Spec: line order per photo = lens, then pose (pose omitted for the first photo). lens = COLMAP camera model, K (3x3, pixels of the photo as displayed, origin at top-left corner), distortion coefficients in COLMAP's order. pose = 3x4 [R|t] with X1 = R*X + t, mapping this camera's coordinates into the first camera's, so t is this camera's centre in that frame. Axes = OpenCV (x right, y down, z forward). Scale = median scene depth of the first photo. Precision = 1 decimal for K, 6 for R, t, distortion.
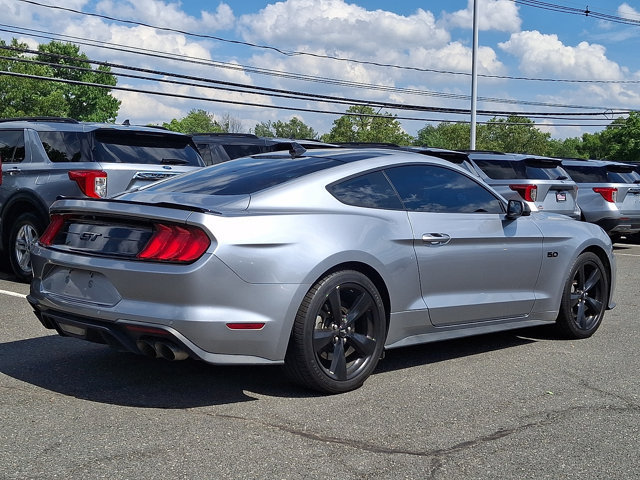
lens RADIAL K [[1746.4, 0, 318.0], [0, 1746.4, 240.8], [0, 0, 1]] dist [0.350319, 0.000000]
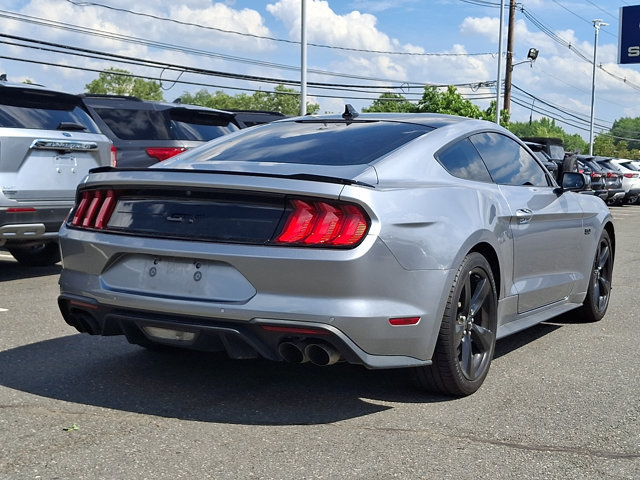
lens RADIAL K [[1746.4, 0, 319.4], [0, 1746.4, 242.1], [0, 0, 1]] dist [0.350319, 0.000000]
pose [[0.861904, -0.017525, 0.506768, -0.493330], [0.014939, 0.999846, 0.009170, 0.002608], [-0.506851, -0.000333, 0.862034, 0.292099]]
